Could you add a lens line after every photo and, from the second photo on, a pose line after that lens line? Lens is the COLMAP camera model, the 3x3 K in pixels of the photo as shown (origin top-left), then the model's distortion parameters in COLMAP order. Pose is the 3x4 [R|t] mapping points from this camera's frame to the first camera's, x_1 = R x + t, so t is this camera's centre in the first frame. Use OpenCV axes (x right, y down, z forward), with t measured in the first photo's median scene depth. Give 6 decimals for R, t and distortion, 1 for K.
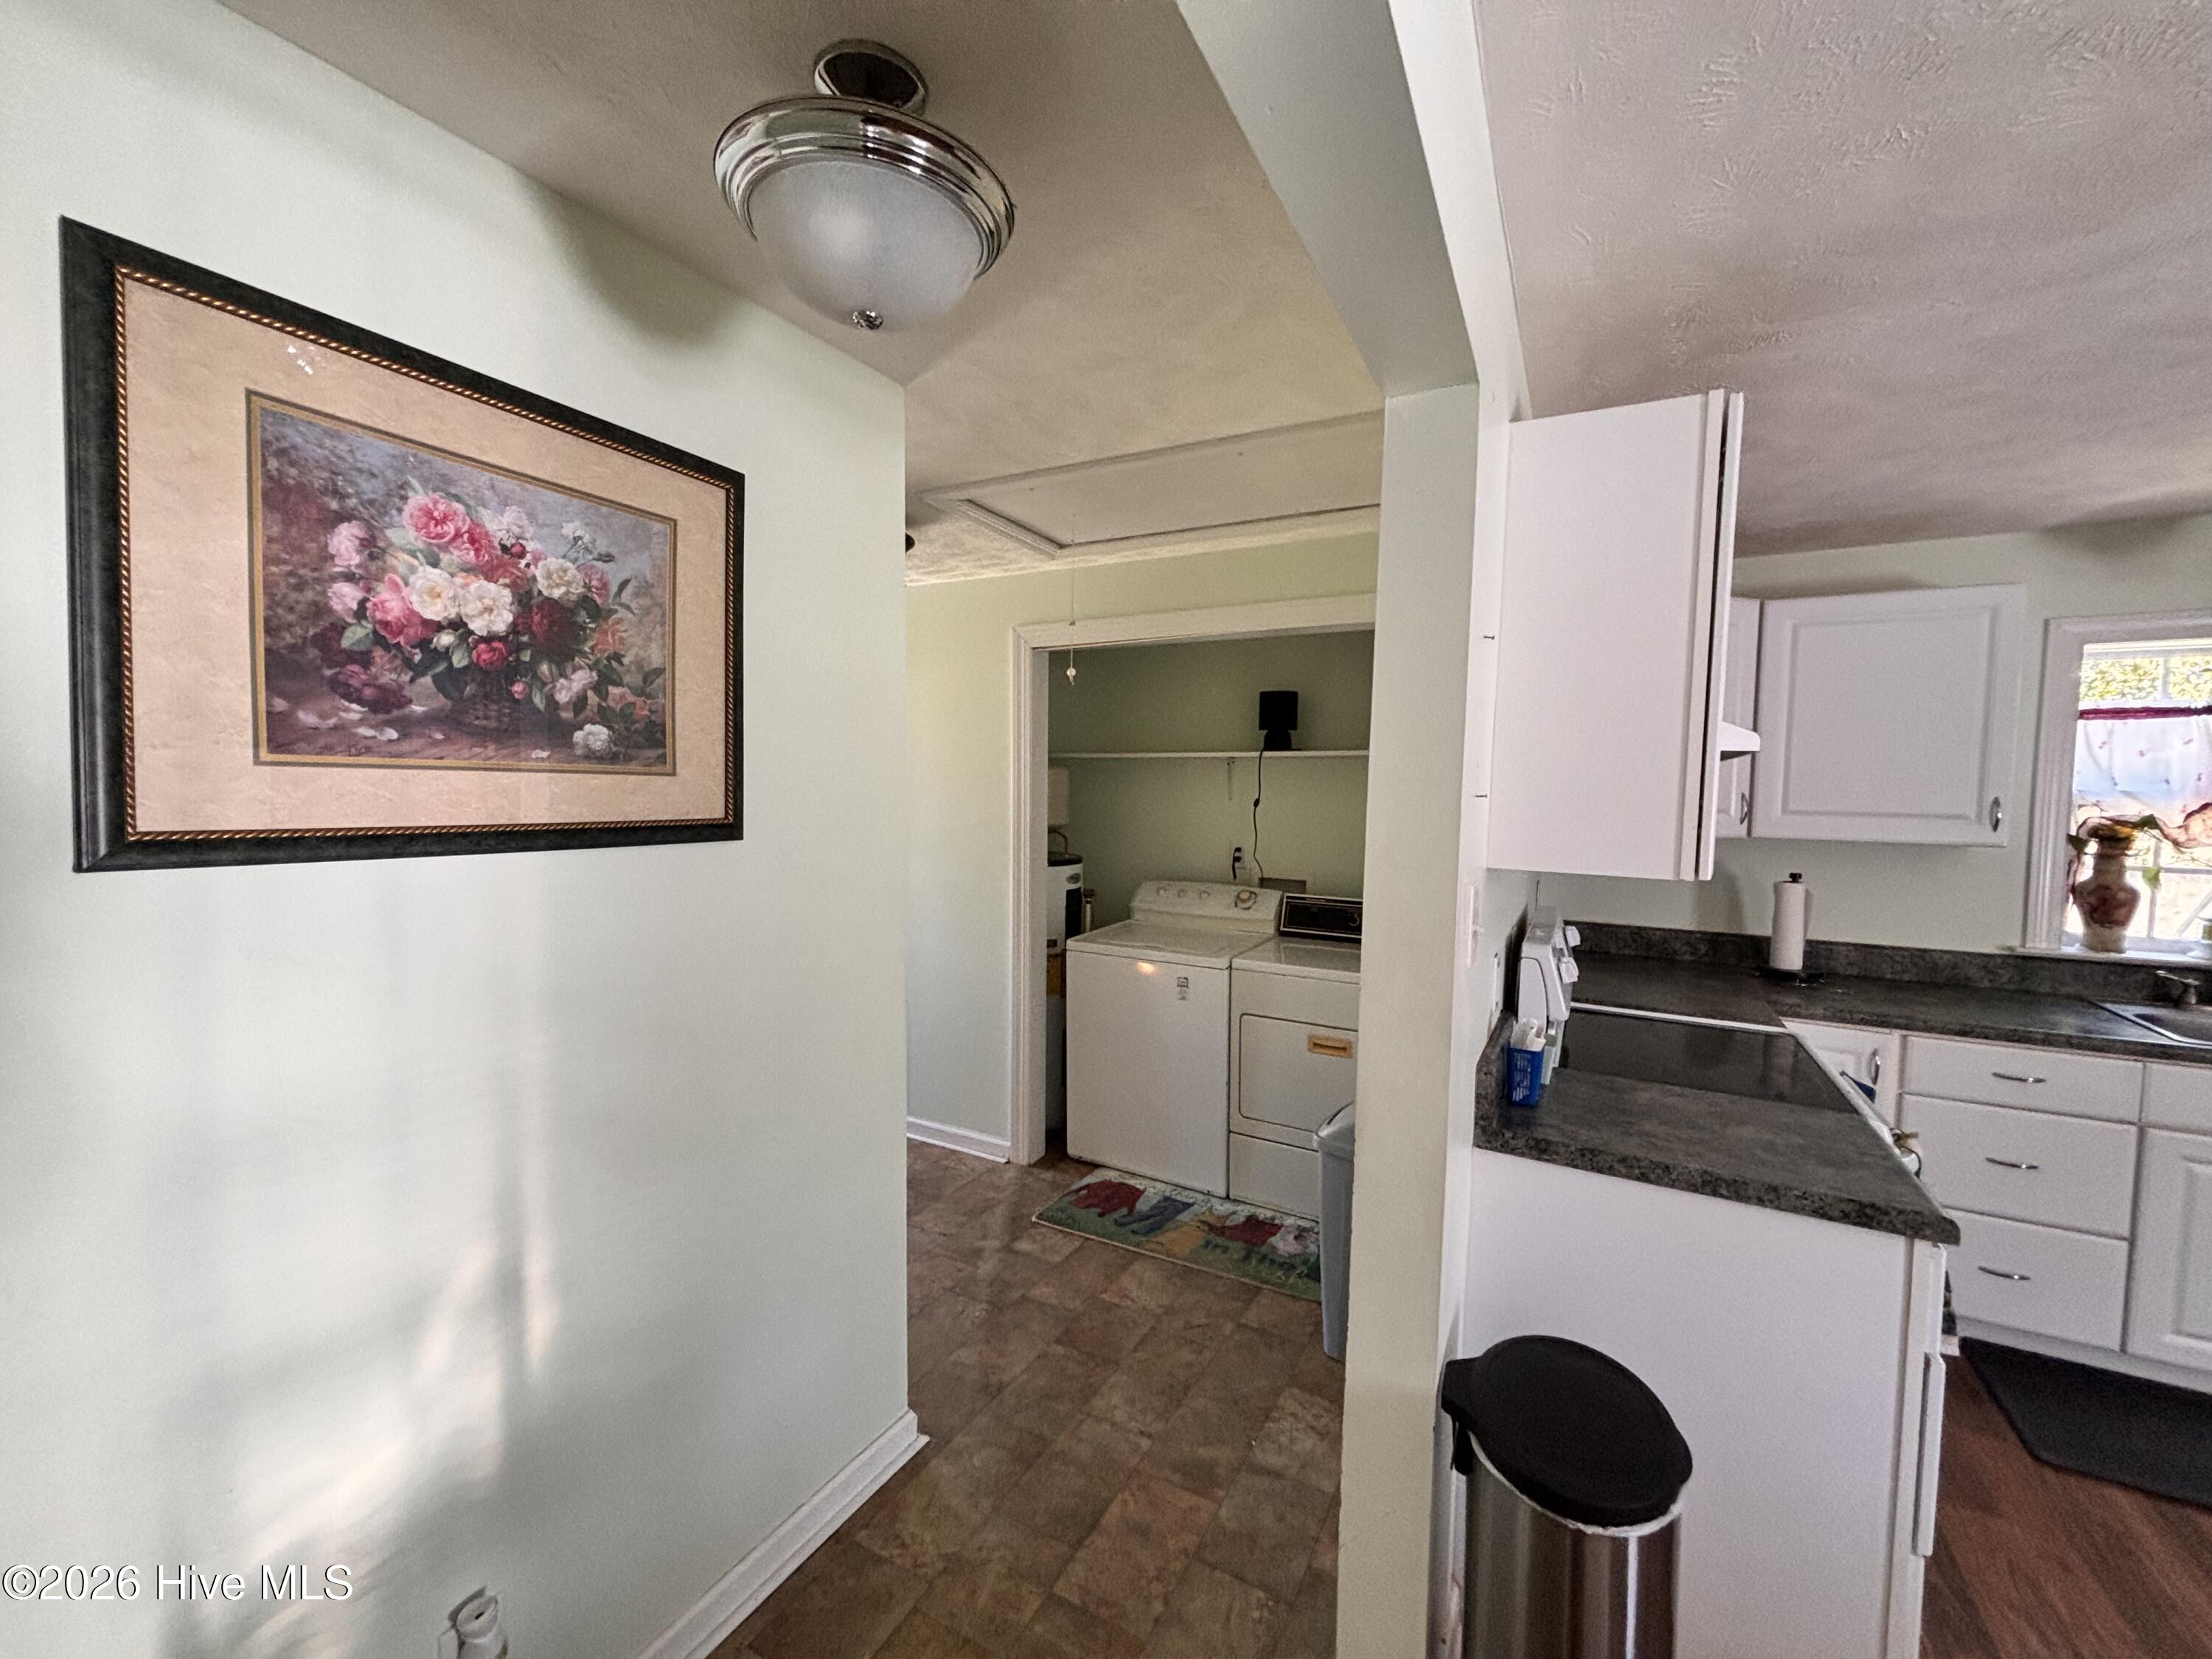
lens RADIAL K [[891.8, 0, 1110.5], [0, 891.8, 830.5], [0, 0, 1]] dist [-0.014708, 0.006768]
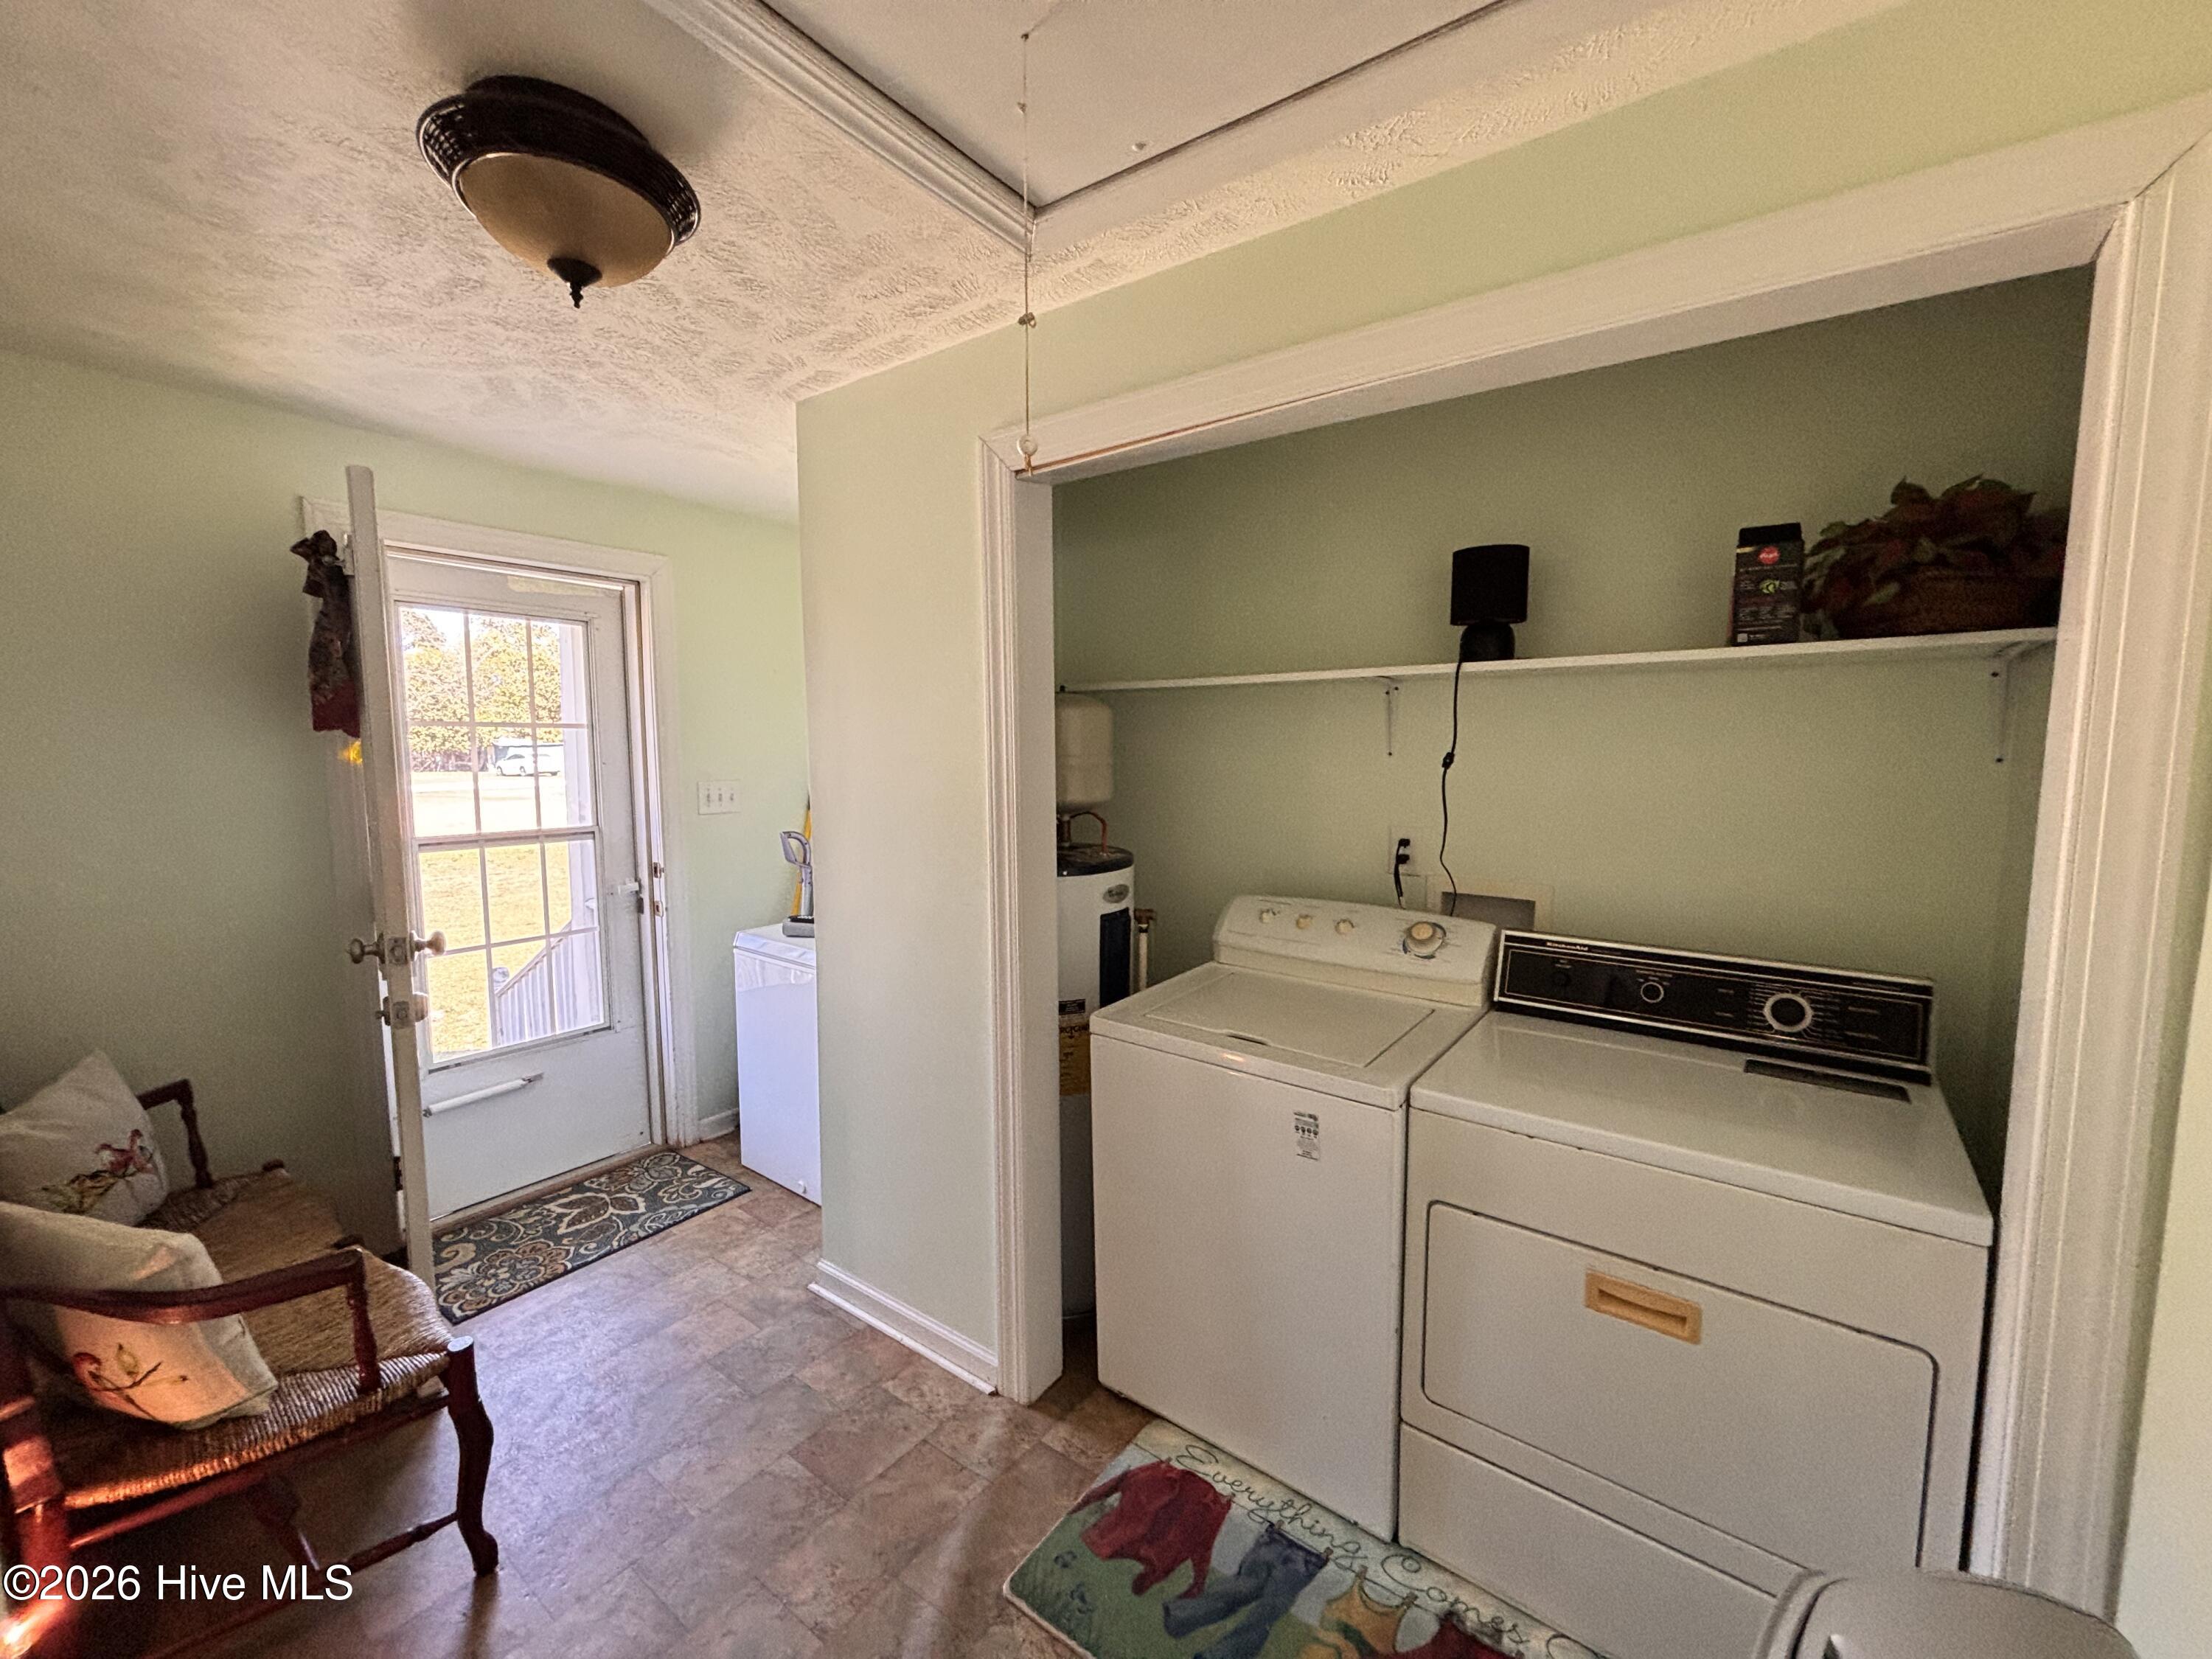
lens RADIAL K [[890.5, 0, 1098.4], [0, 890.5, 830.7], [0, 0, 1]] dist [-0.012892, -0.000220]
pose [[0.989847, -0.003595, -0.142093, 0.034326], [0.010361, 0.998846, 0.046902, -0.016580], [0.141760, -0.047898, 0.988742, 0.462131]]
